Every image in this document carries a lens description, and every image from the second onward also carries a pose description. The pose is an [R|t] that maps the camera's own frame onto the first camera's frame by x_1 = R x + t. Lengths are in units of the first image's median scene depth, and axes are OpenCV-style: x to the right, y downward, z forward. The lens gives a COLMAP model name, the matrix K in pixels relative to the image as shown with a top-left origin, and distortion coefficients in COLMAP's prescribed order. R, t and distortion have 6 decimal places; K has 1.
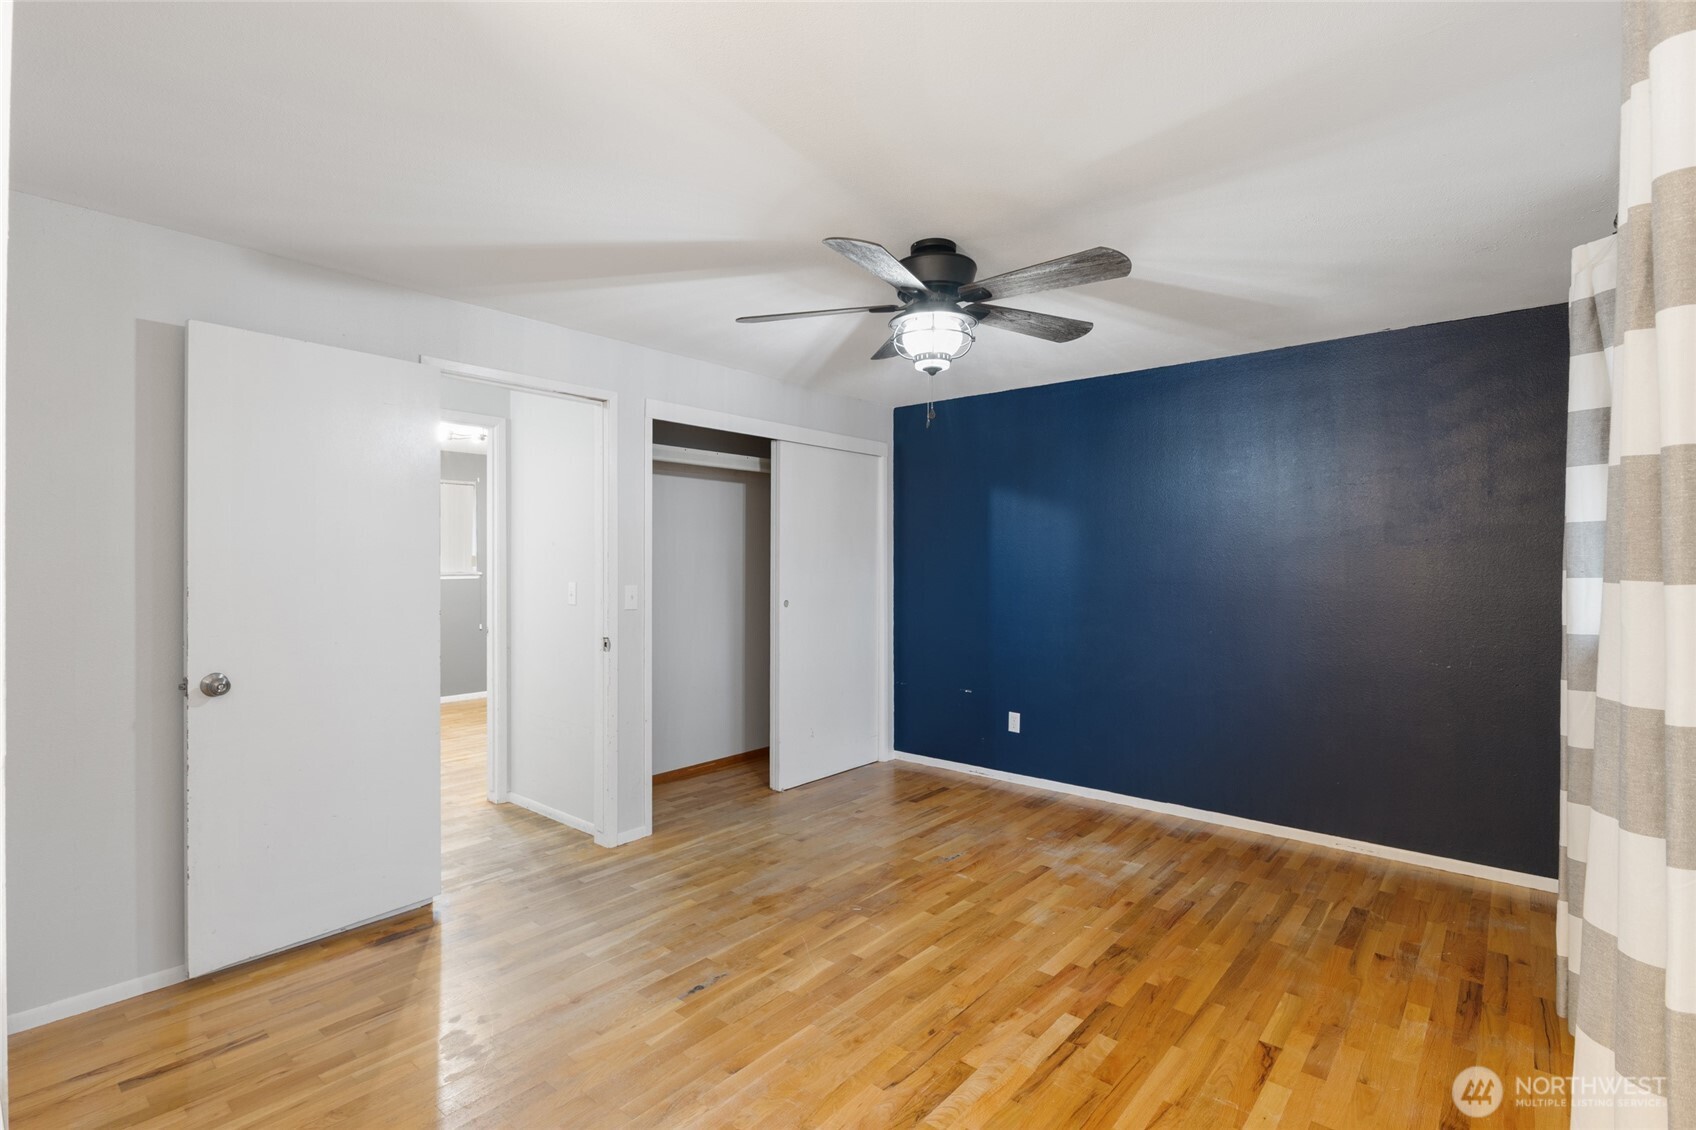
lens RADIAL K [[777.2, 0, 851.4], [0, 777.2, 565.0], [0, 0, 1]] dist [-0.000905, -0.000346]
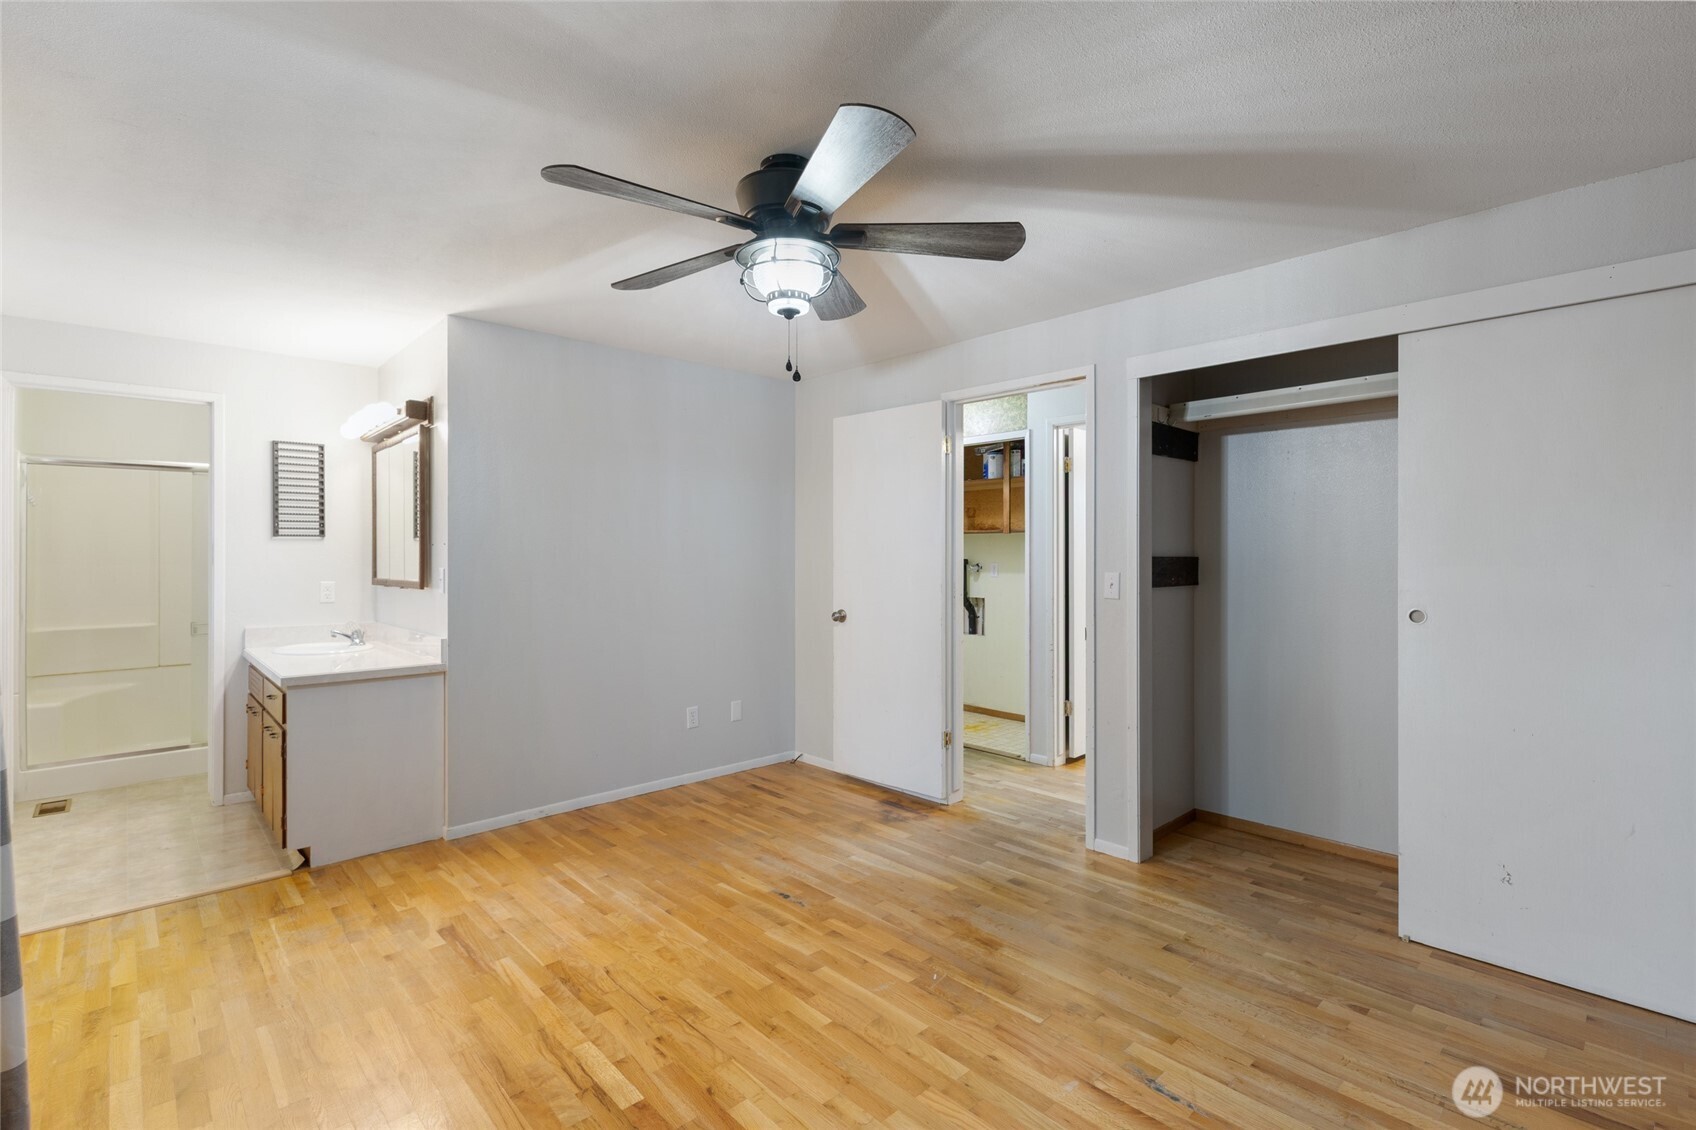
lens RADIAL K [[777.2, 0, 851.1], [0, 777.2, 557.4], [0, 0, 1]] dist [-0.000905, -0.000346]
pose [[-0.103062, 0.004396, -0.994665, 0.851759], [-0.002822, 0.999985, 0.004712, 0.008362], [0.994671, 0.003293, -0.103048, 1.046926]]
